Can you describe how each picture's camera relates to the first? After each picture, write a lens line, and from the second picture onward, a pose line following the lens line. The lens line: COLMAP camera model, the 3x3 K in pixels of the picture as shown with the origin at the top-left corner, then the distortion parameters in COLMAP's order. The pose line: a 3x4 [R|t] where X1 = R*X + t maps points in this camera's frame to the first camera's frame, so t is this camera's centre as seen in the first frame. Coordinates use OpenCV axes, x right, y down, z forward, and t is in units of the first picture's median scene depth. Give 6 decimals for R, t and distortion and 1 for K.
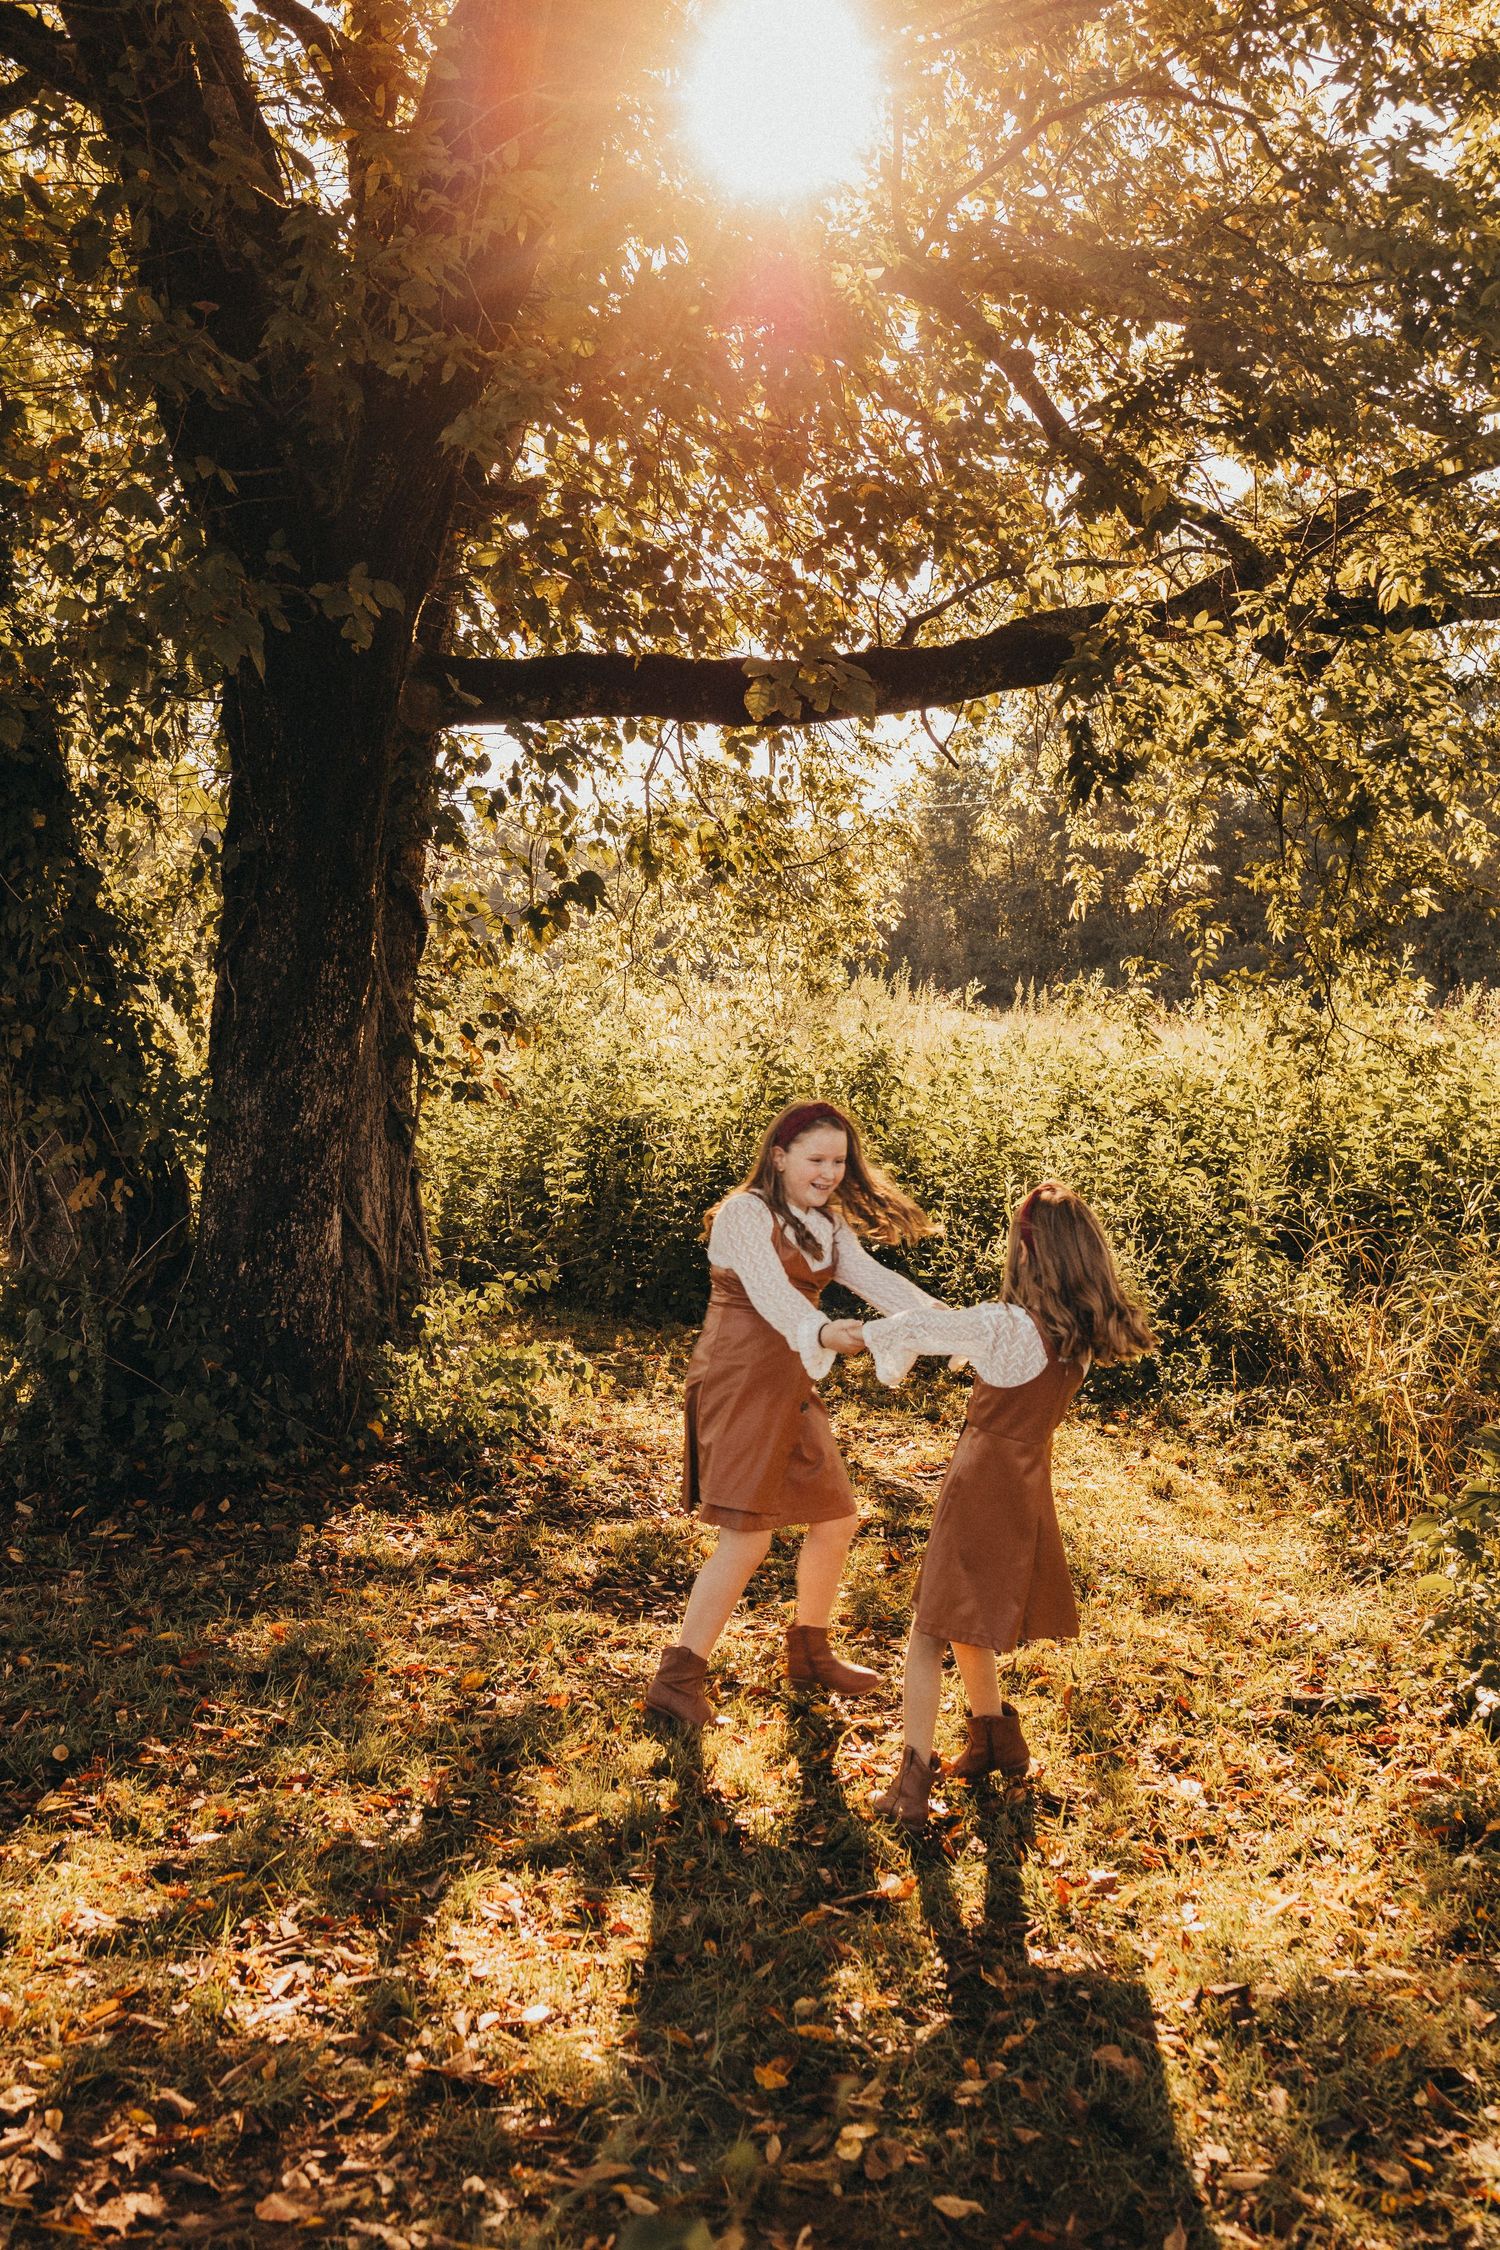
lens RADIAL K [[2193.3, 0, 750.0], [0, 2193.3, 1125.0], [0, 0, 1]] dist [-0.014662, 0.000676]
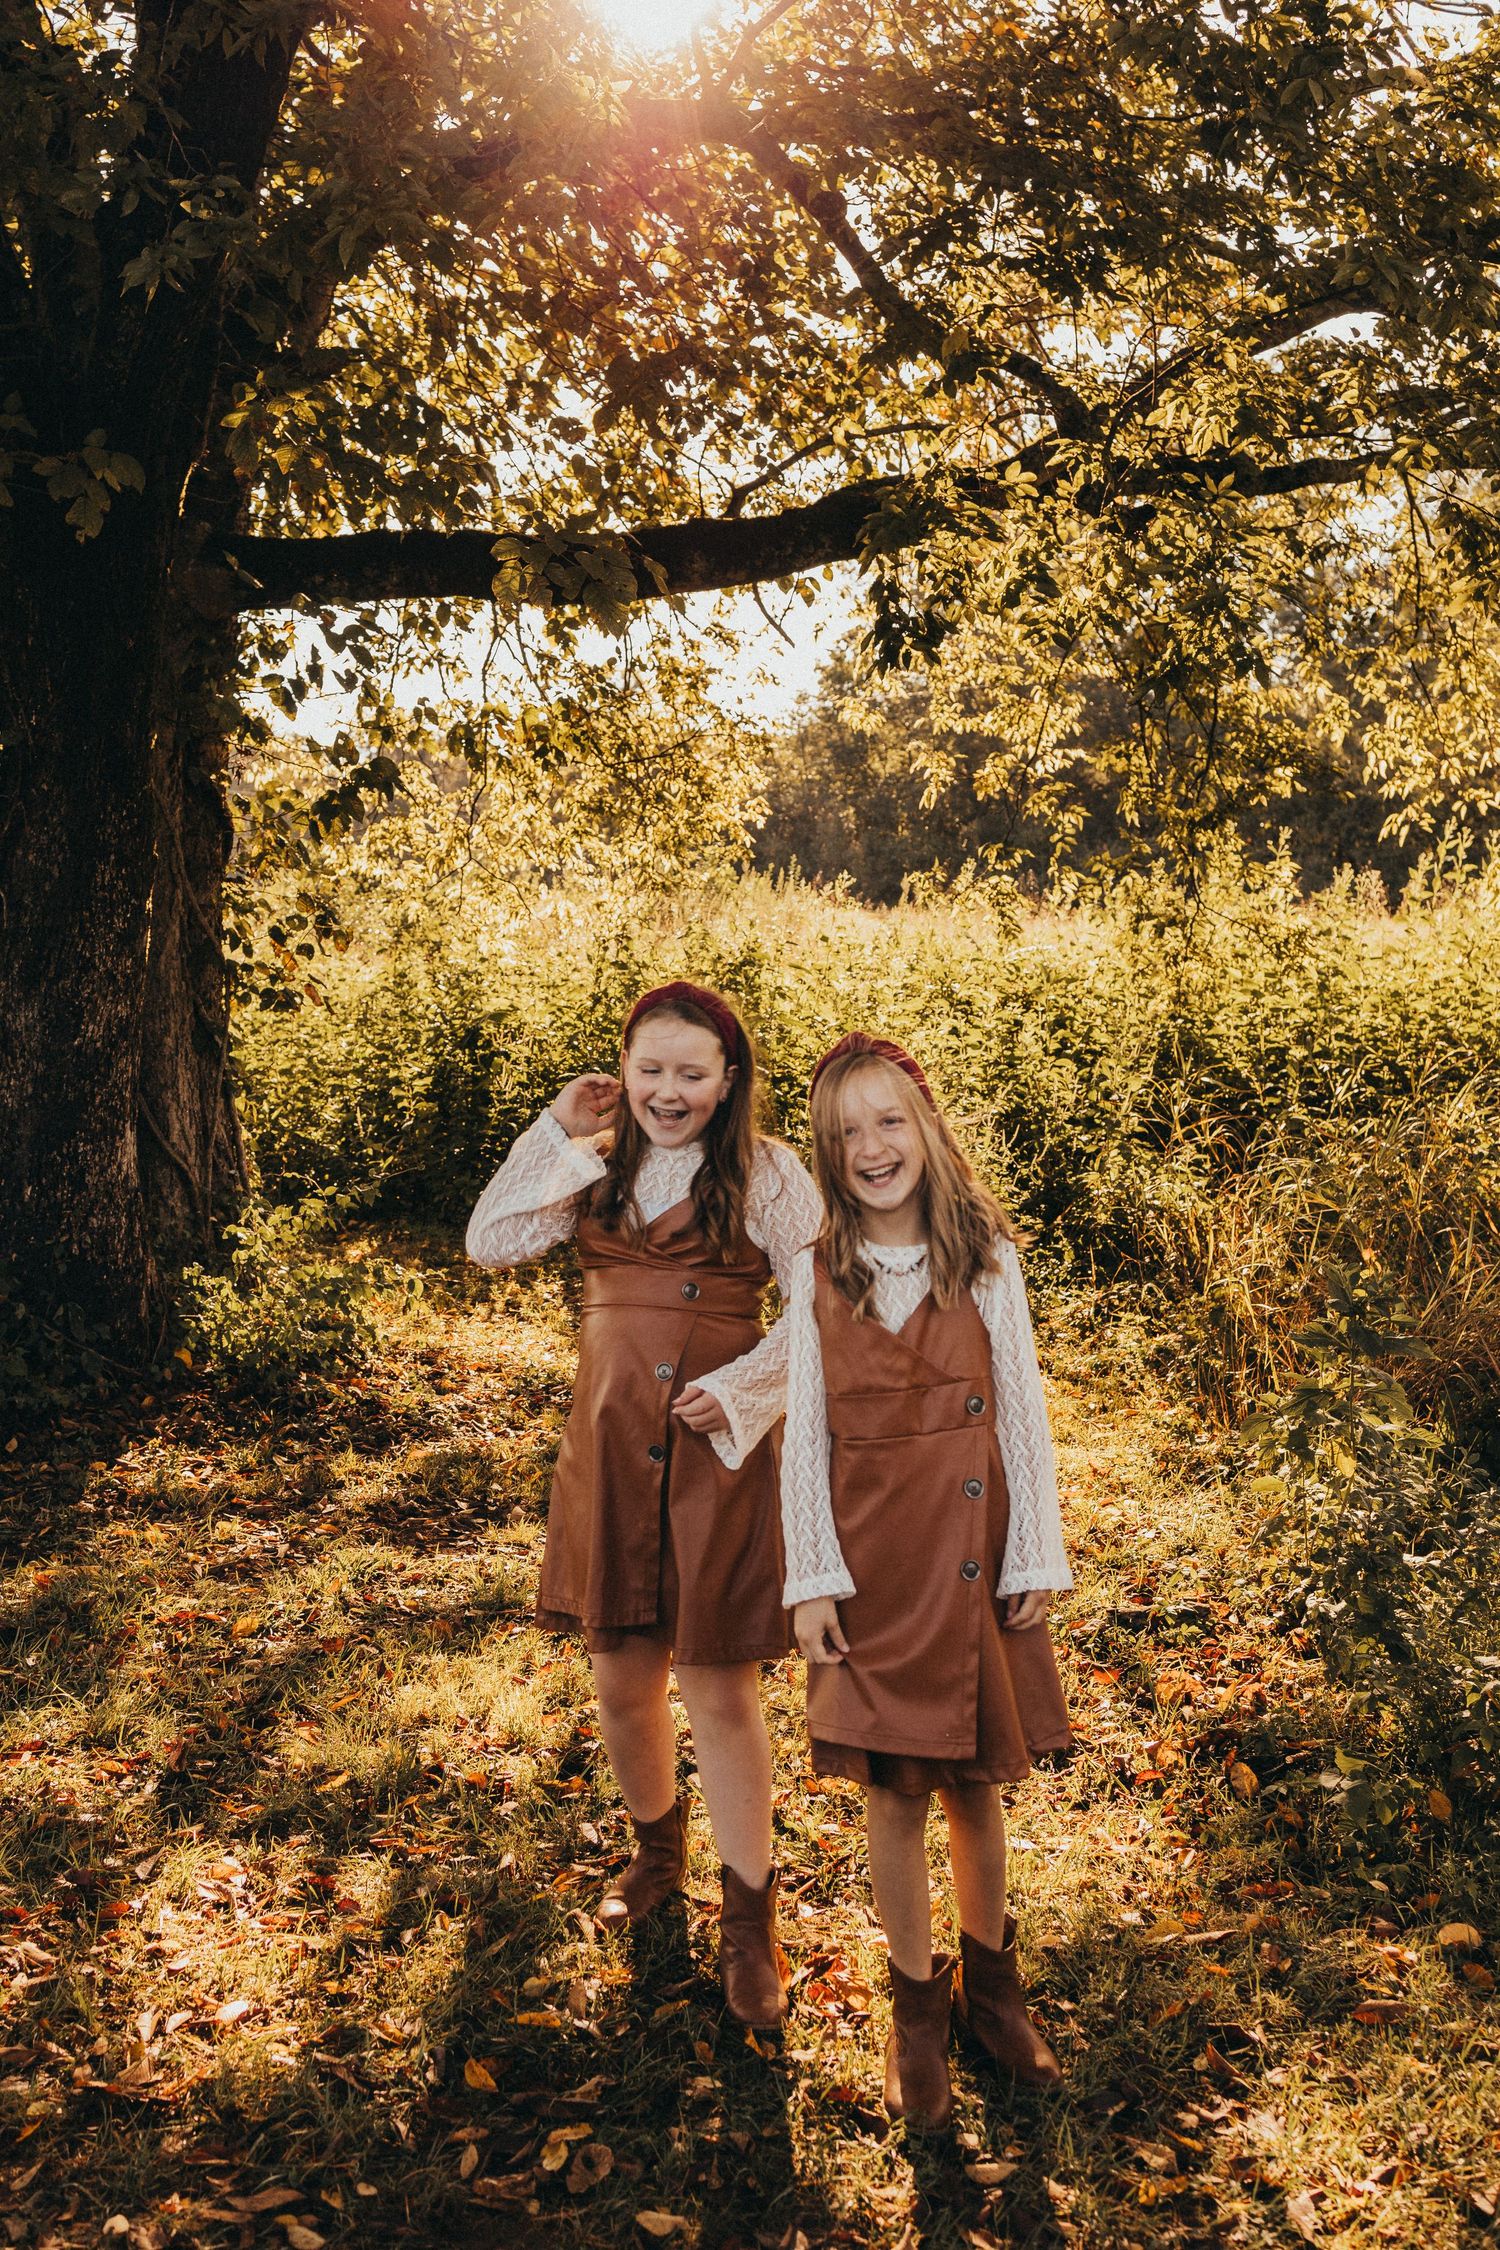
lens RADIAL K [[2204.5, 0, 750.0], [0, 2204.5, 1125.0], [0, 0, 1]] dist [-0.006938, 0.008655]
pose [[0.998657, -0.029046, 0.042896, 0.036885], [0.027167, 0.998673, 0.043761, 0.003320], [-0.044110, -0.042536, 0.998121, 0.042552]]
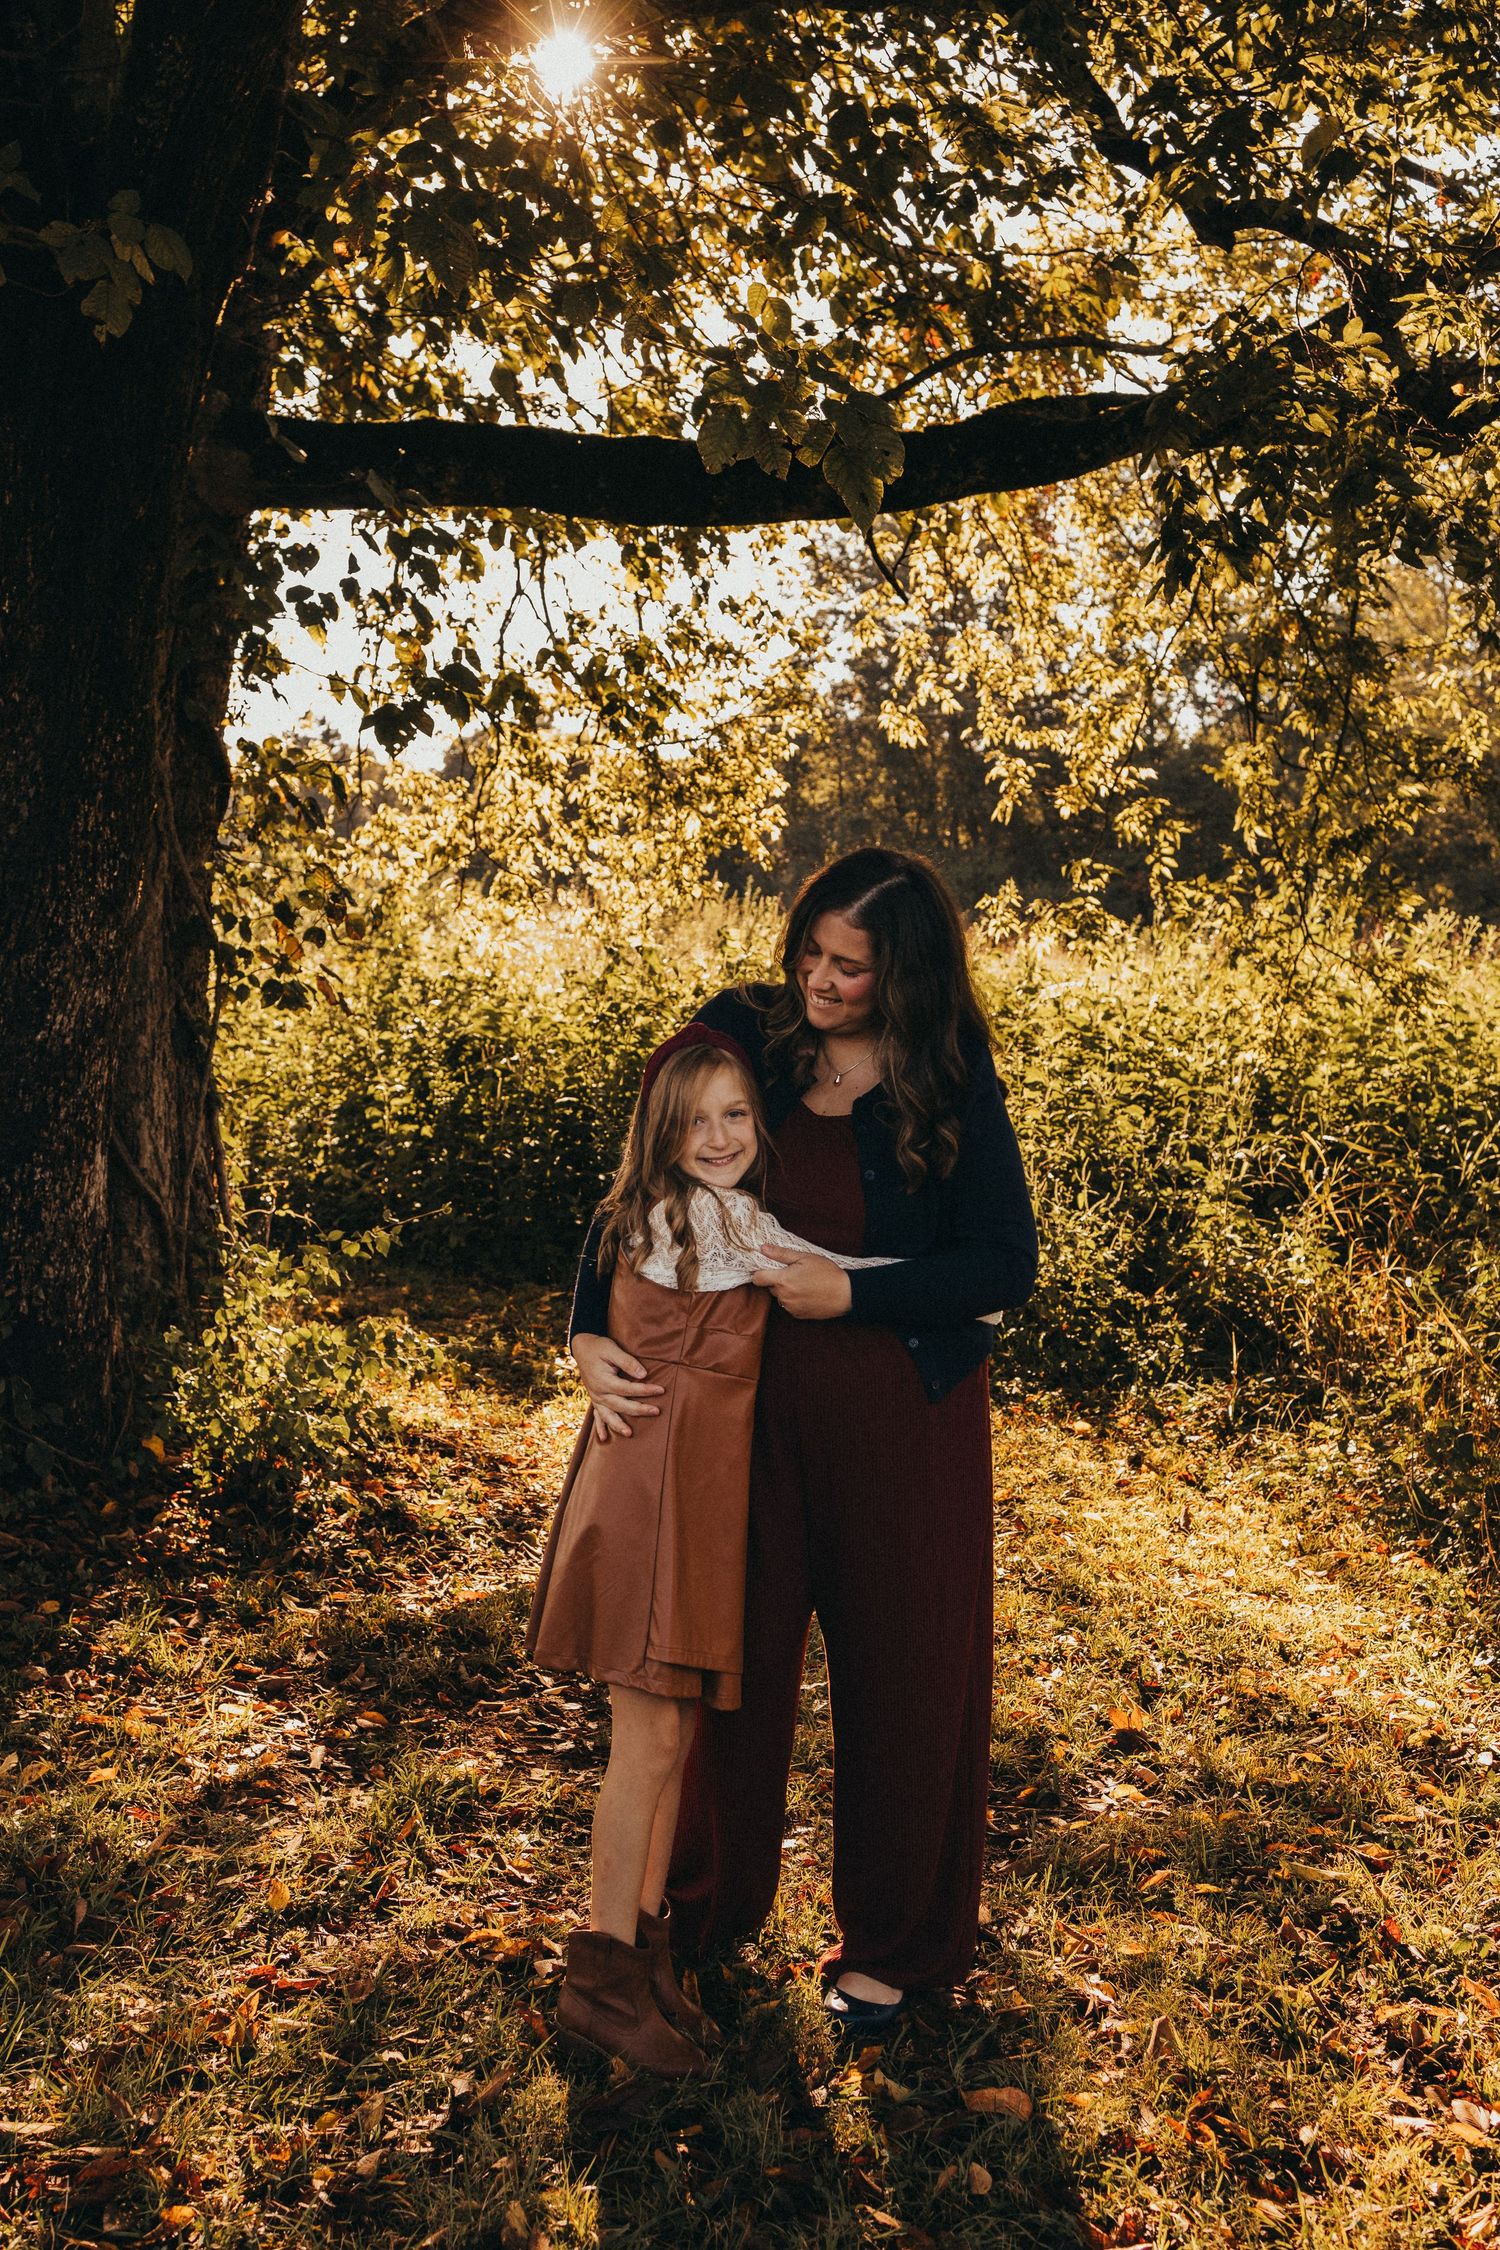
lens RADIAL K [[2237.8, 0, 757.4], [0, 2237.8, 1132.9], [0, 0, 1]] dist [-0.019371, -0.014453]
pose [[0.996258, 0.014262, 0.085250, -0.034652], [-0.017185, 0.999286, 0.033652, 0.004295], [-0.084709, -0.034991, 0.995791, 0.243072]]
